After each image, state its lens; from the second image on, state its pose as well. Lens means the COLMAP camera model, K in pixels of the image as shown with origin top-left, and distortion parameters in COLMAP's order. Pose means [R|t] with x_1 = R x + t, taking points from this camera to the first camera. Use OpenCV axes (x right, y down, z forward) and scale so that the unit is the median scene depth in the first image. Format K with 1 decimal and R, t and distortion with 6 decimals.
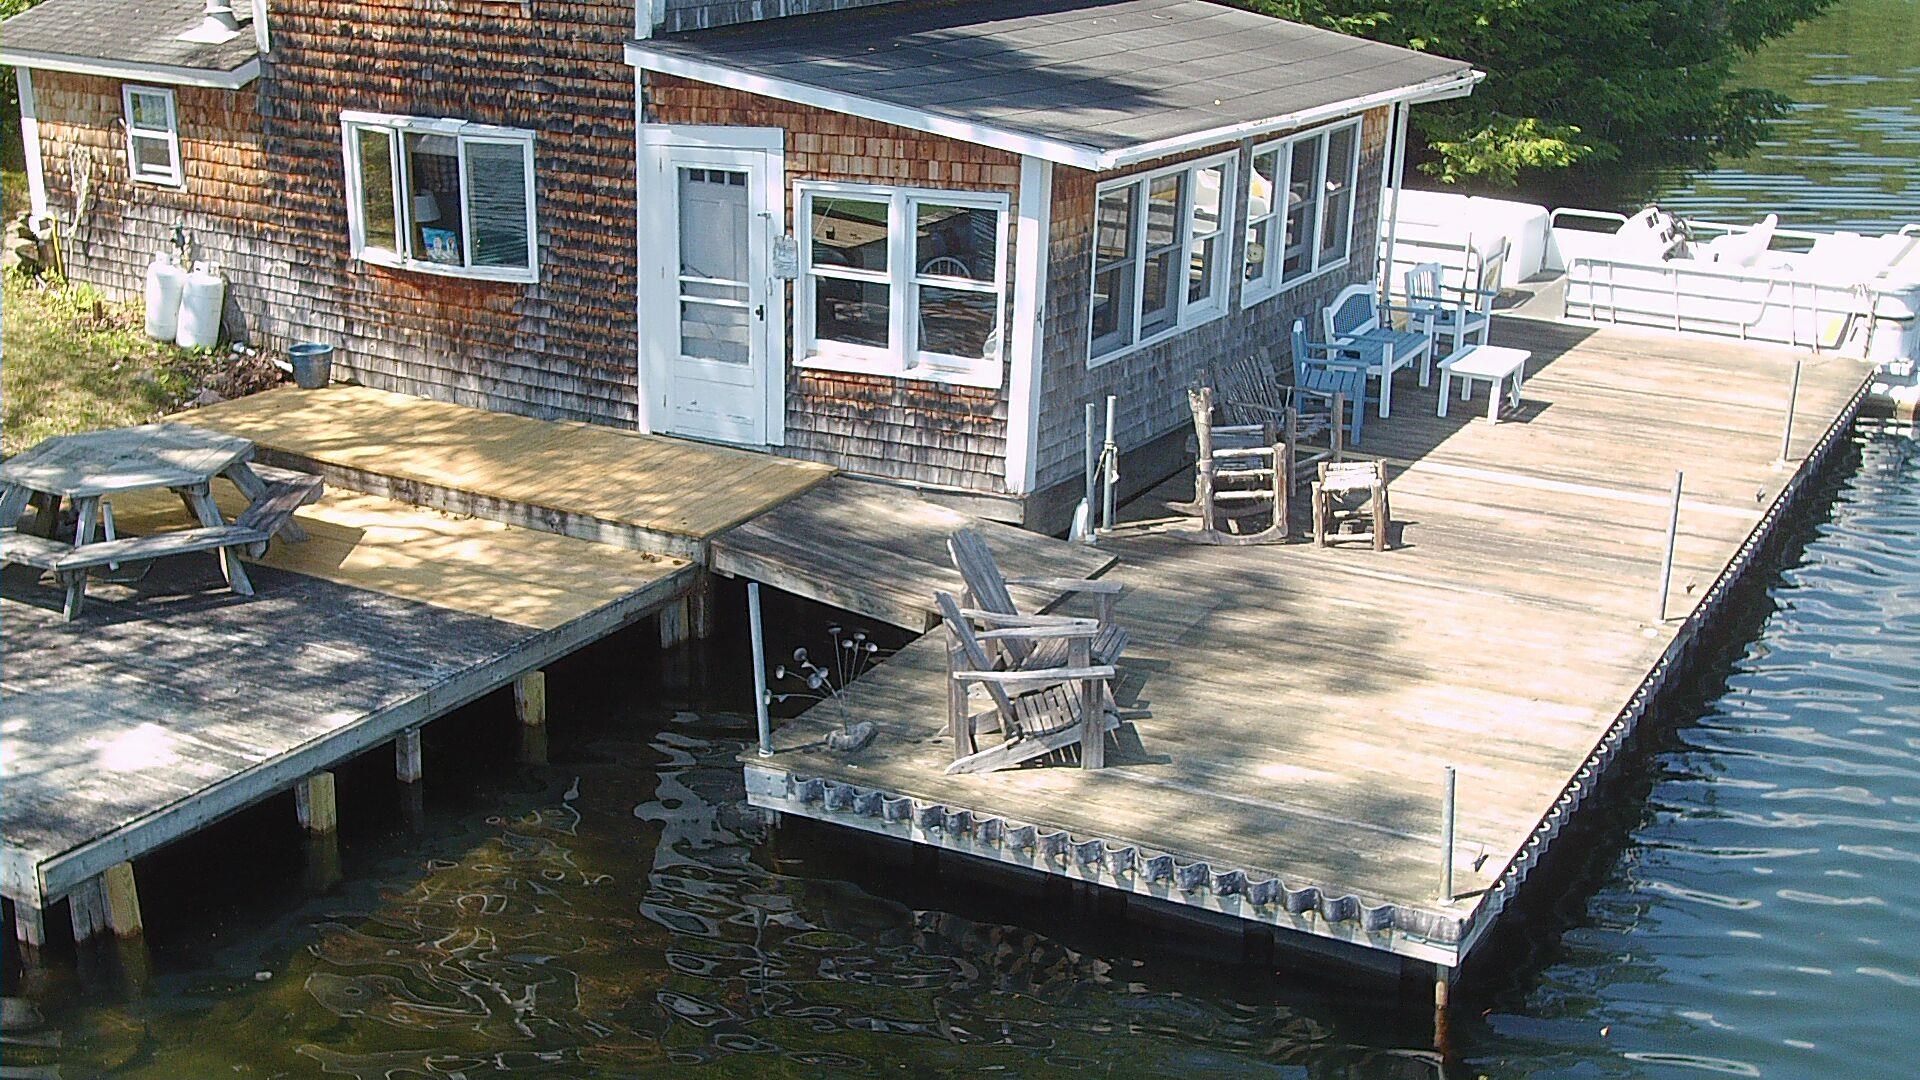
lens RADIAL K [[2231.2, 0, 960.0], [0, 2231.2, 540.0], [0, 0, 1]] dist [0.094647, -0.150156]
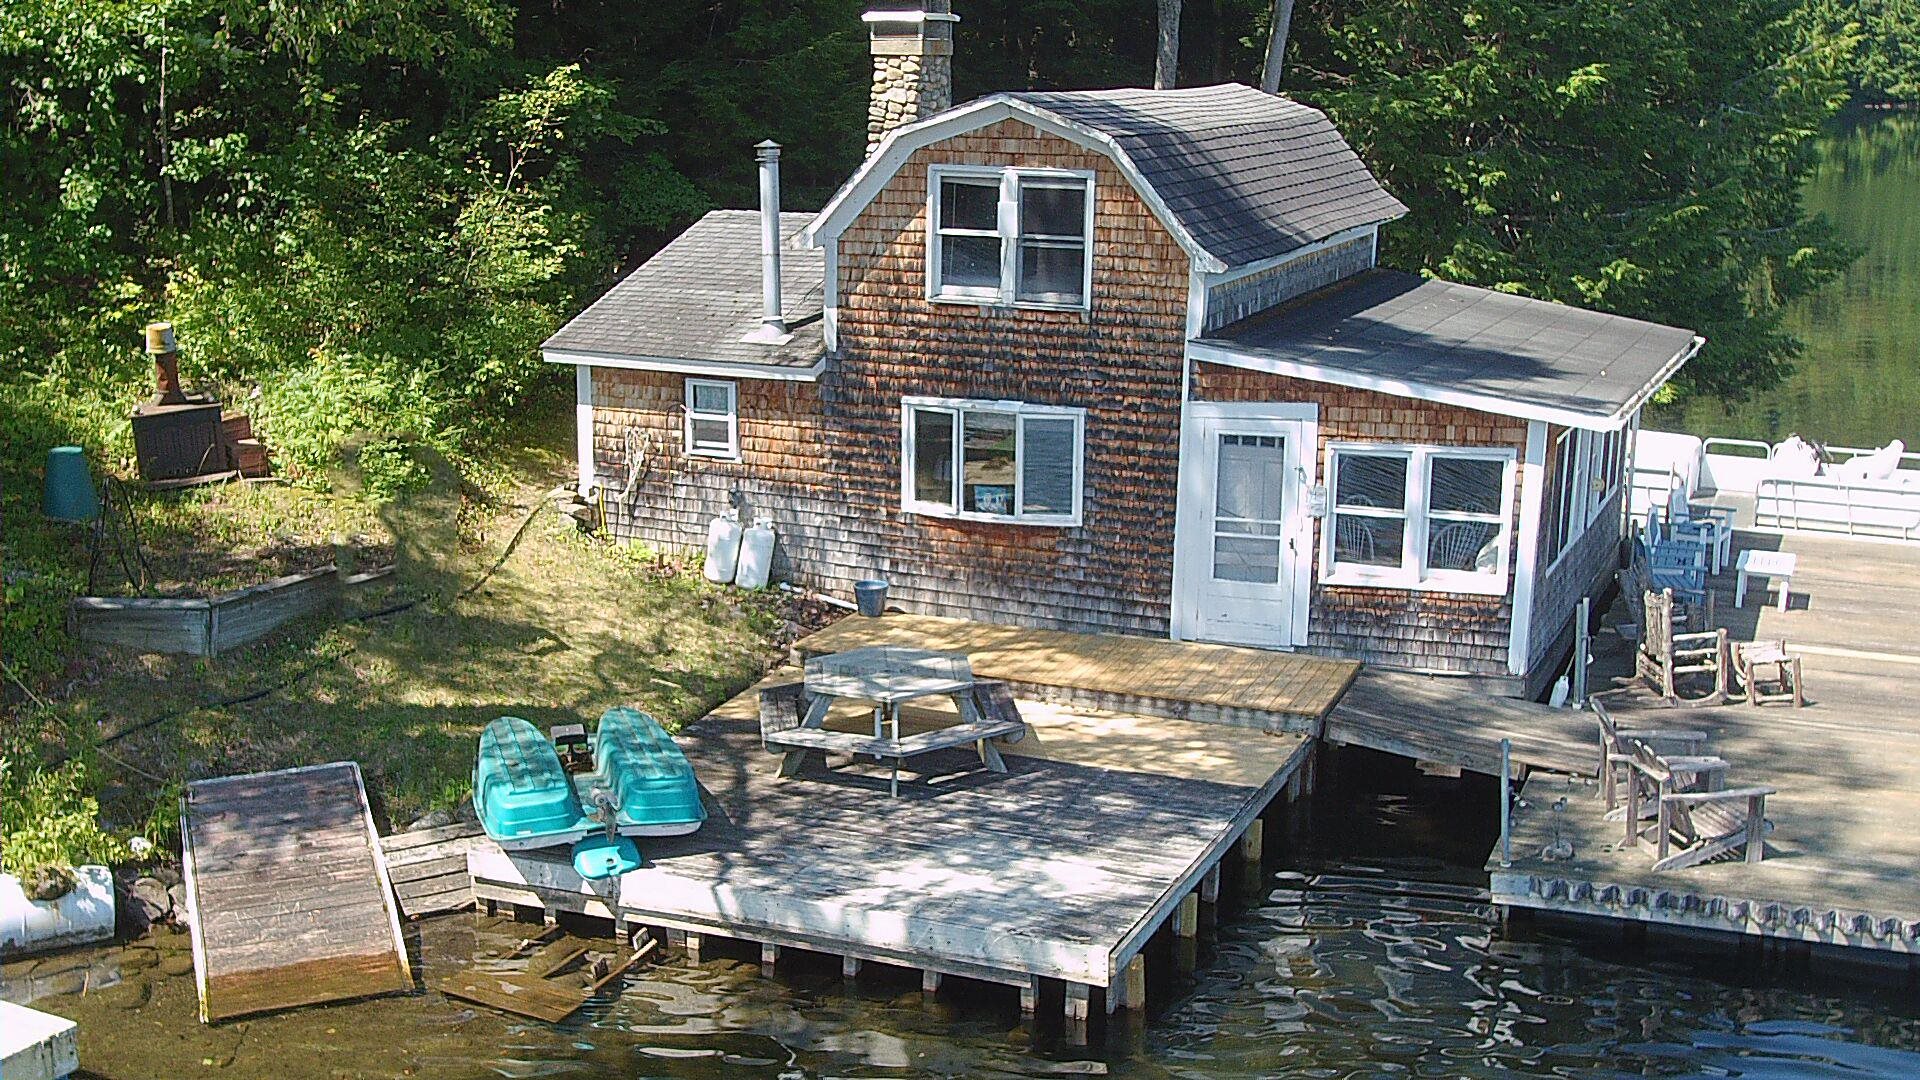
lens RADIAL K [[2231.2, 0, 960.0], [0, 2231.2, 540.0], [0, 0, 1]] dist [0.094647, -0.150156]
pose [[0.992799, -0.032406, 0.115327, -0.410665], [0.043371, 0.994639, -0.093872, 0.009008], [-0.111667, 0.098198, 0.988882, -0.246917]]
